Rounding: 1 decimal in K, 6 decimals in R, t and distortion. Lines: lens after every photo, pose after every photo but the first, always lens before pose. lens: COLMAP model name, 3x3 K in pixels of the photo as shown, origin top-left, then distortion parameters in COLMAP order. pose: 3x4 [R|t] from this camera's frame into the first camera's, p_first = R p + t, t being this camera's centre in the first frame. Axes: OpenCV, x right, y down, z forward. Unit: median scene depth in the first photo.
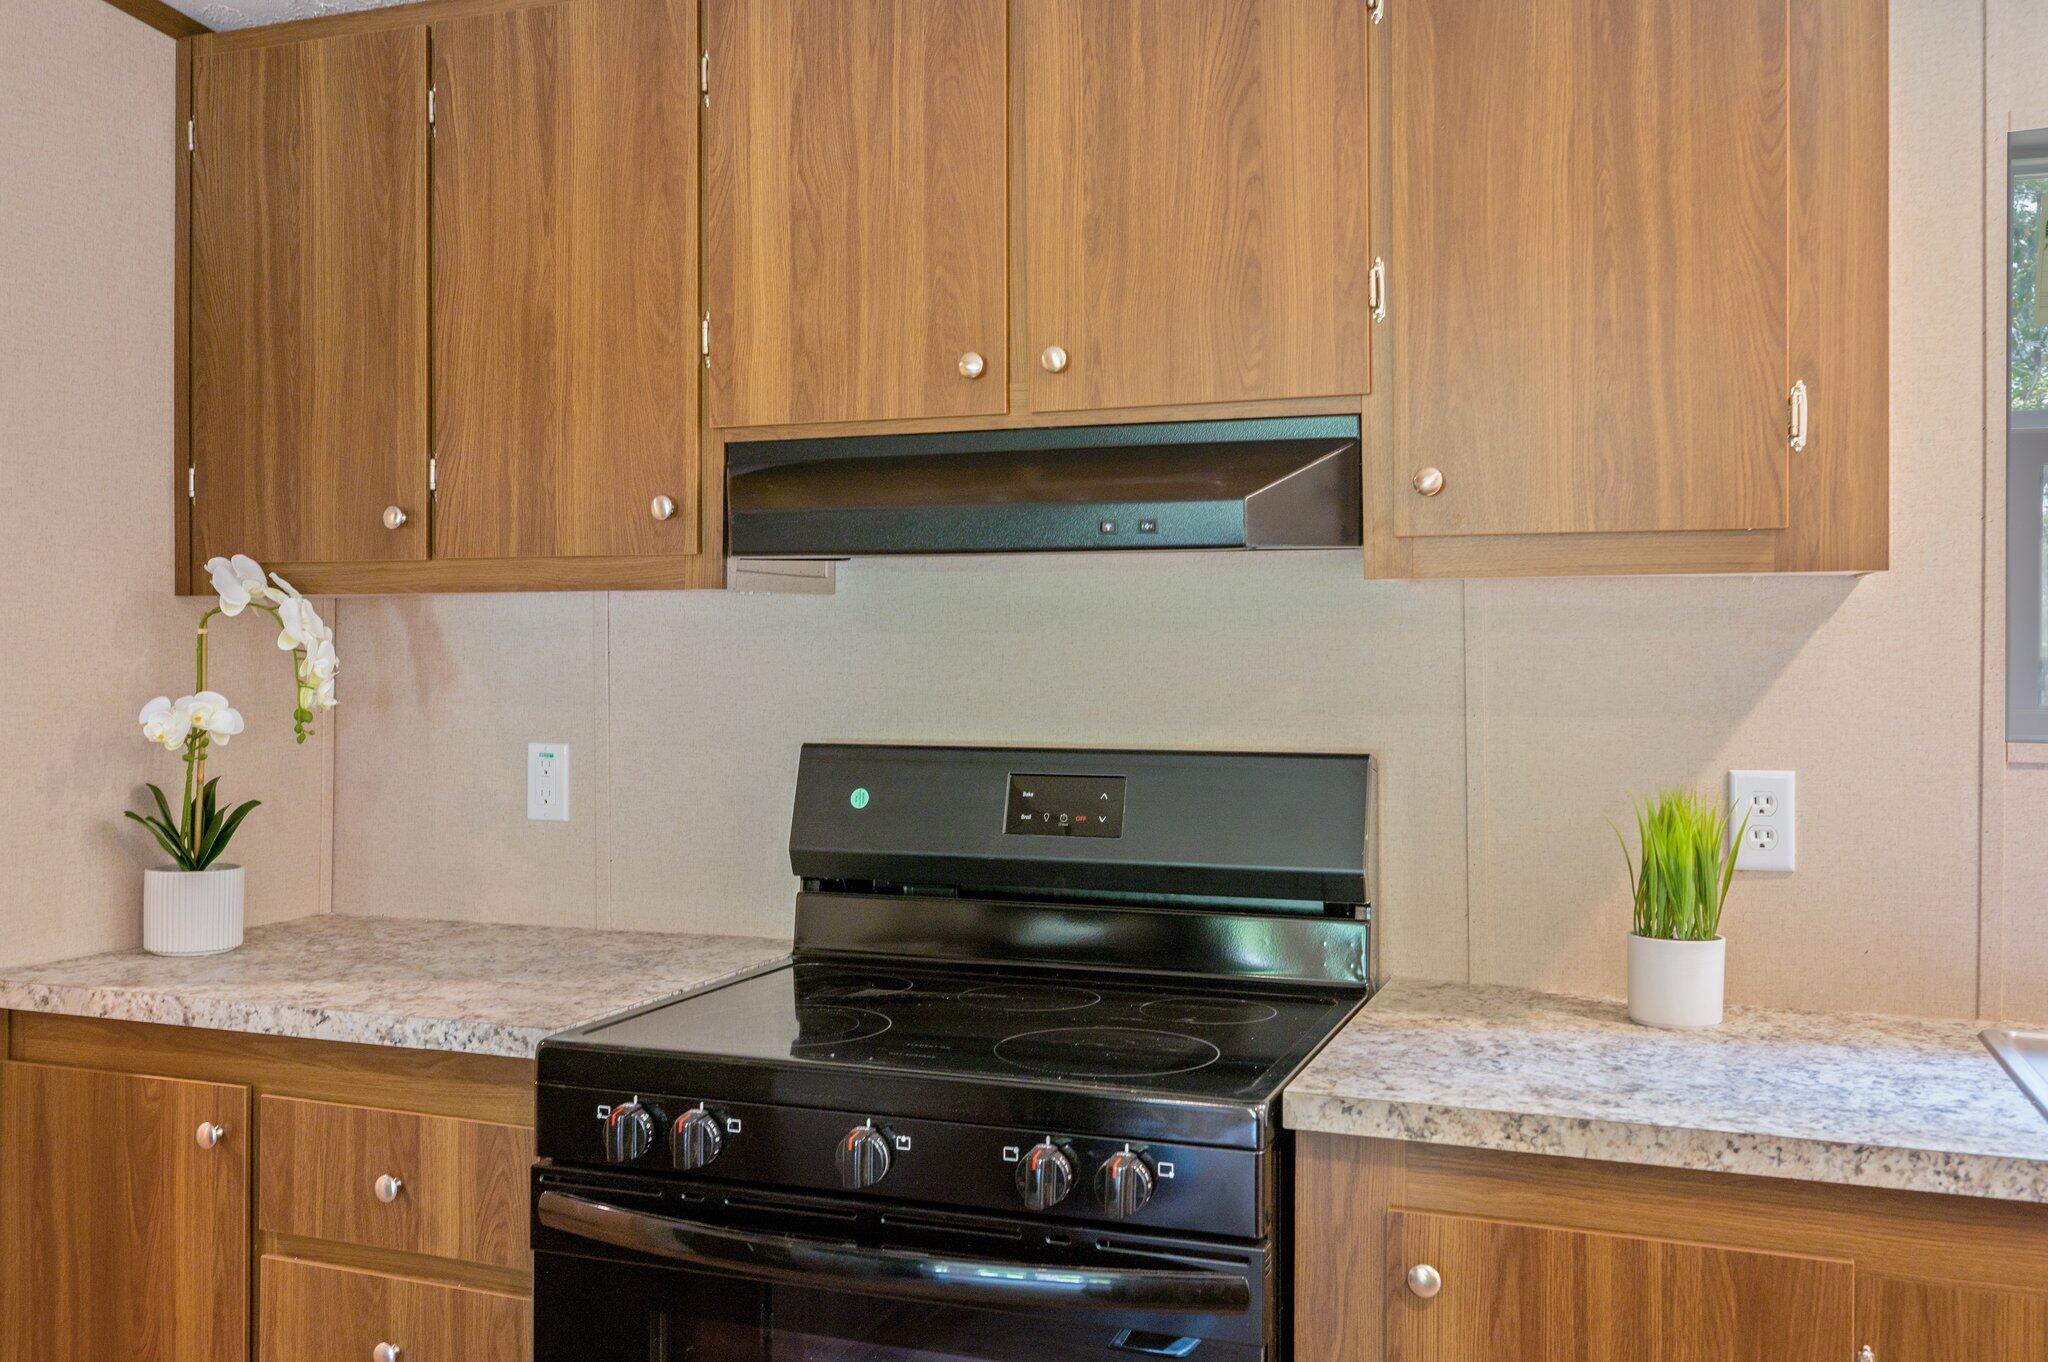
lens RADIAL K [[1785.5, 0, 1021.4], [0, 1785.5, 652.2], [0, 0, 1]] dist [-0.004400, 0.004651]
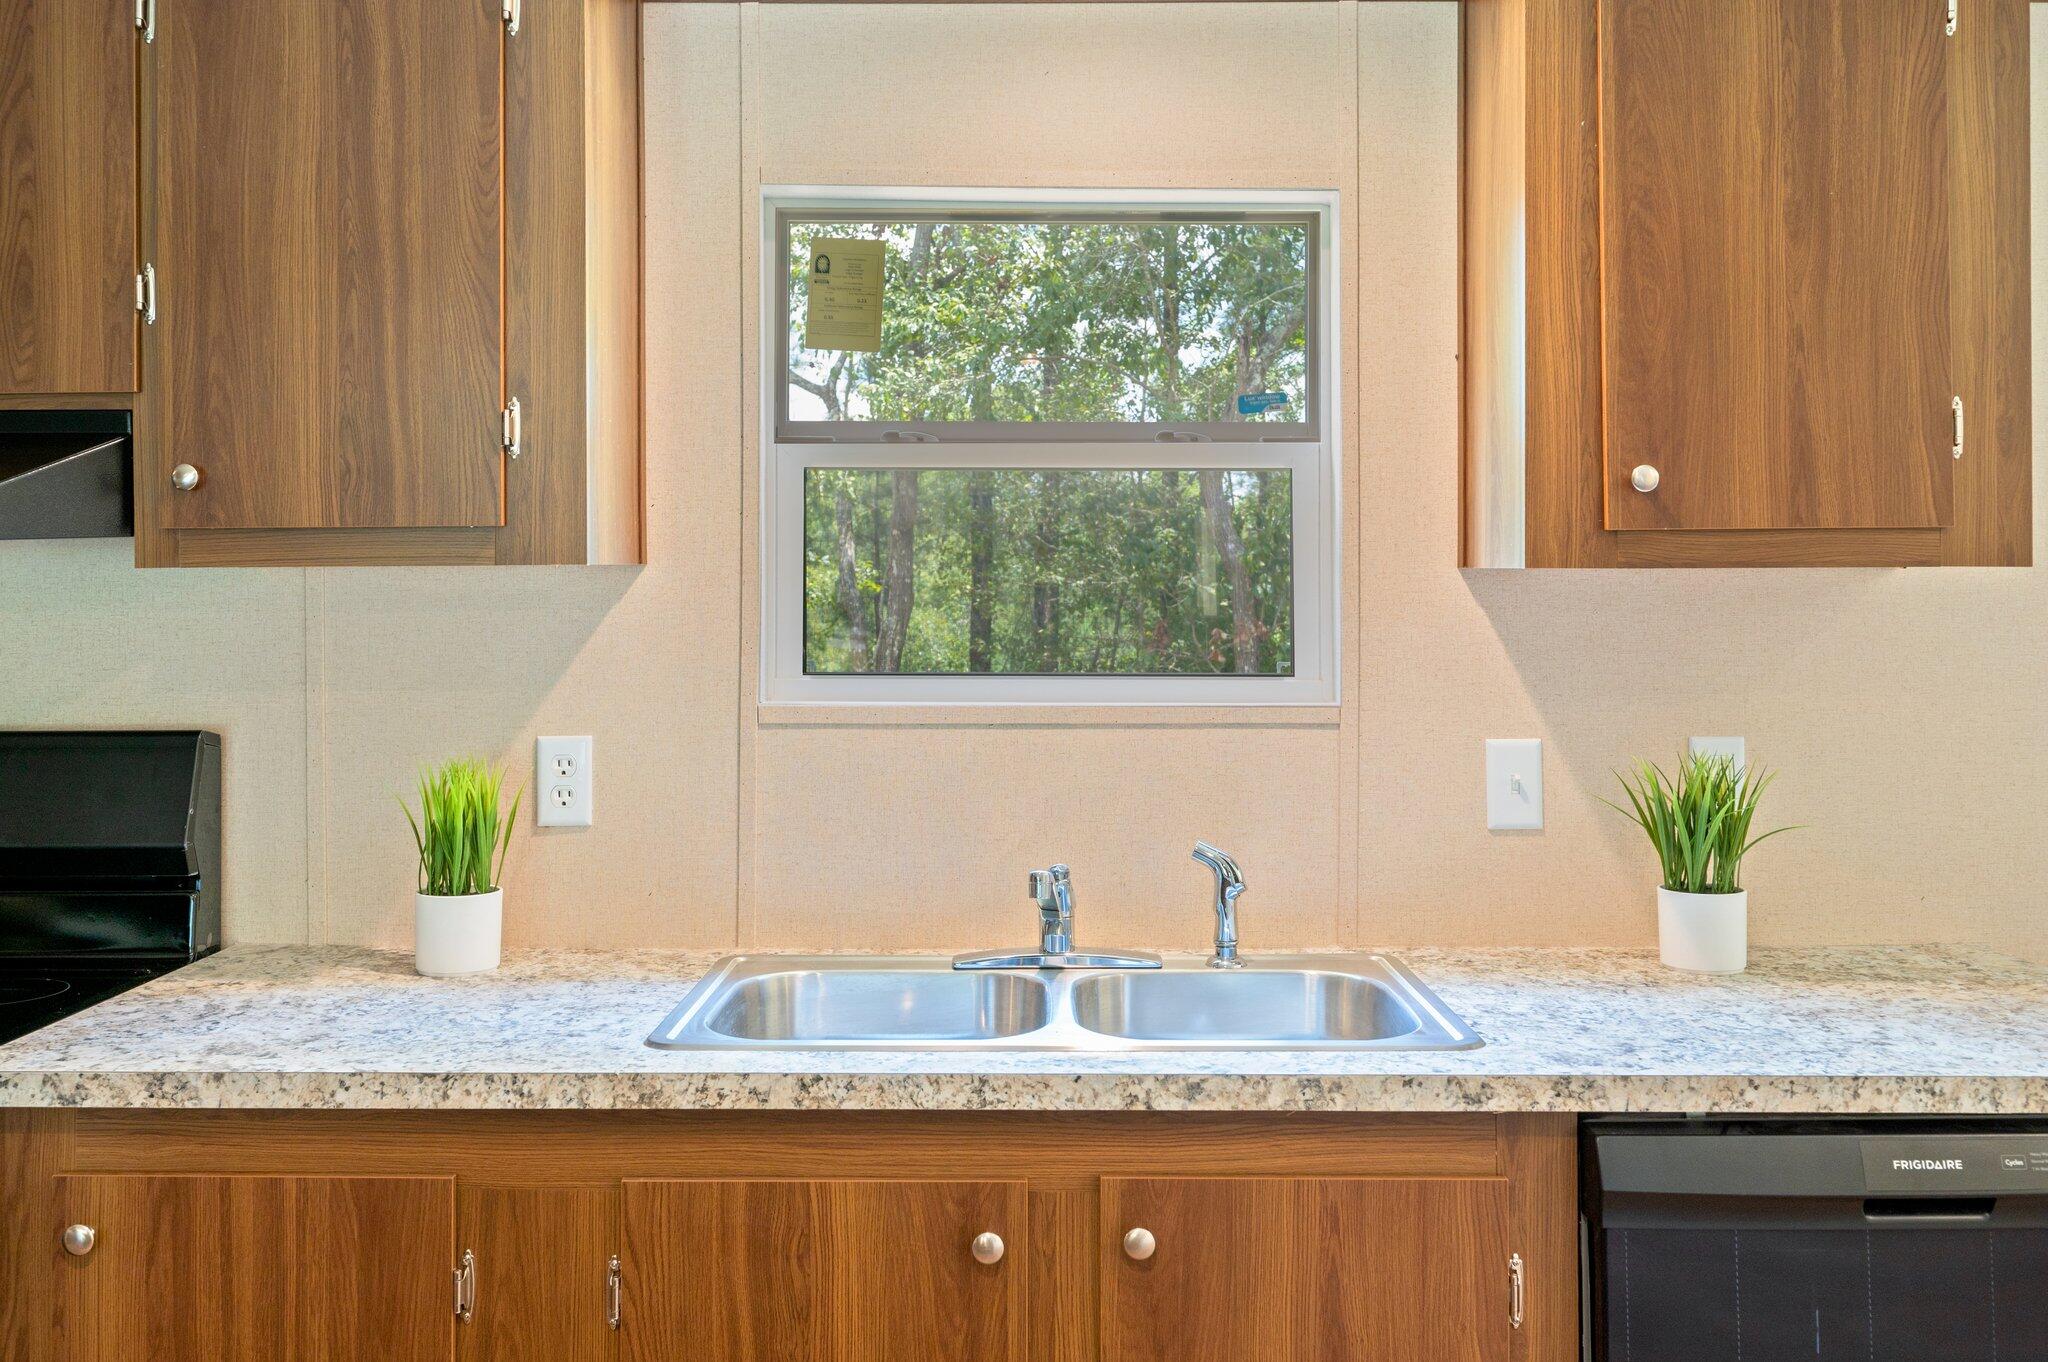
lens RADIAL K [[1803.5, 0, 1022.1], [0, 1803.5, 544.1], [0, 0, 1]] dist [-0.004764, 0.004340]
pose [[0.940611, 0.003762, 0.339465, 0.329129], [0.005144, 0.999666, -0.025330, -0.025942], [-0.339447, 0.025572, 0.940277, -0.175290]]
